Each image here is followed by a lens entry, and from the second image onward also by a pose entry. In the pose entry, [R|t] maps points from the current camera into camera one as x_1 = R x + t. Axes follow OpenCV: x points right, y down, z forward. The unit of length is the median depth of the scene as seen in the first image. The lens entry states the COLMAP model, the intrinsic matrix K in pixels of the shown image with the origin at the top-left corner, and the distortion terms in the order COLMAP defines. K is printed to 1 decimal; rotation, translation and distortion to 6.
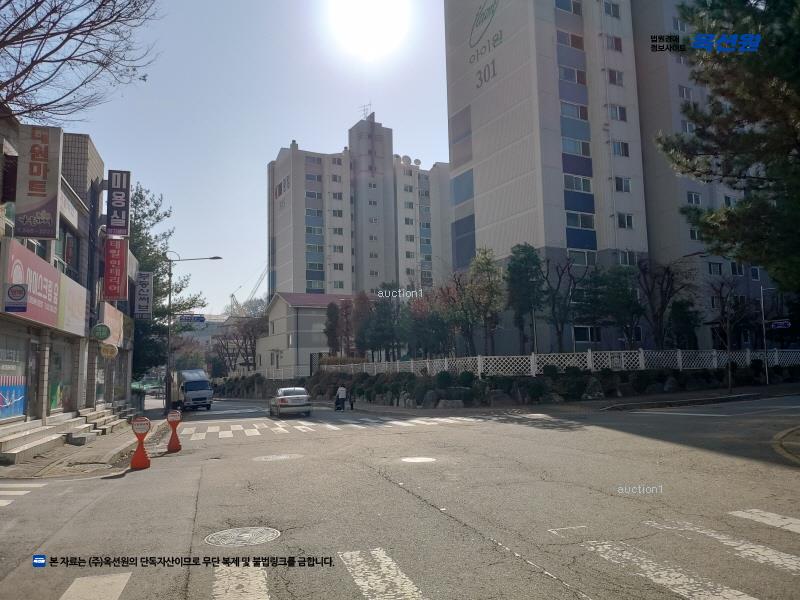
lens RADIAL K [[611.4, 0, 400.0], [0, 611.4, 300.0], [0, 0, 1]] dist [0.078493, -0.100927]
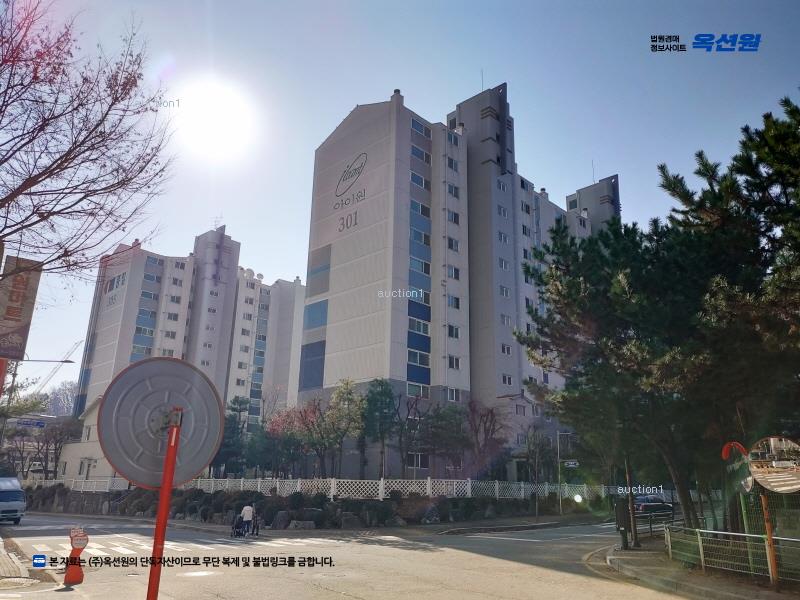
lens RADIAL K [[611.4, 0, 400.0], [0, 611.4, 300.0], [0, 0, 1]] dist [0.078493, -0.100927]
pose [[0.950057, 0.130083, 0.283672, -0.080169], [-0.077187, 0.978690, -0.190286, -0.015165], [-0.302380, 0.158887, 0.939852, -0.084126]]
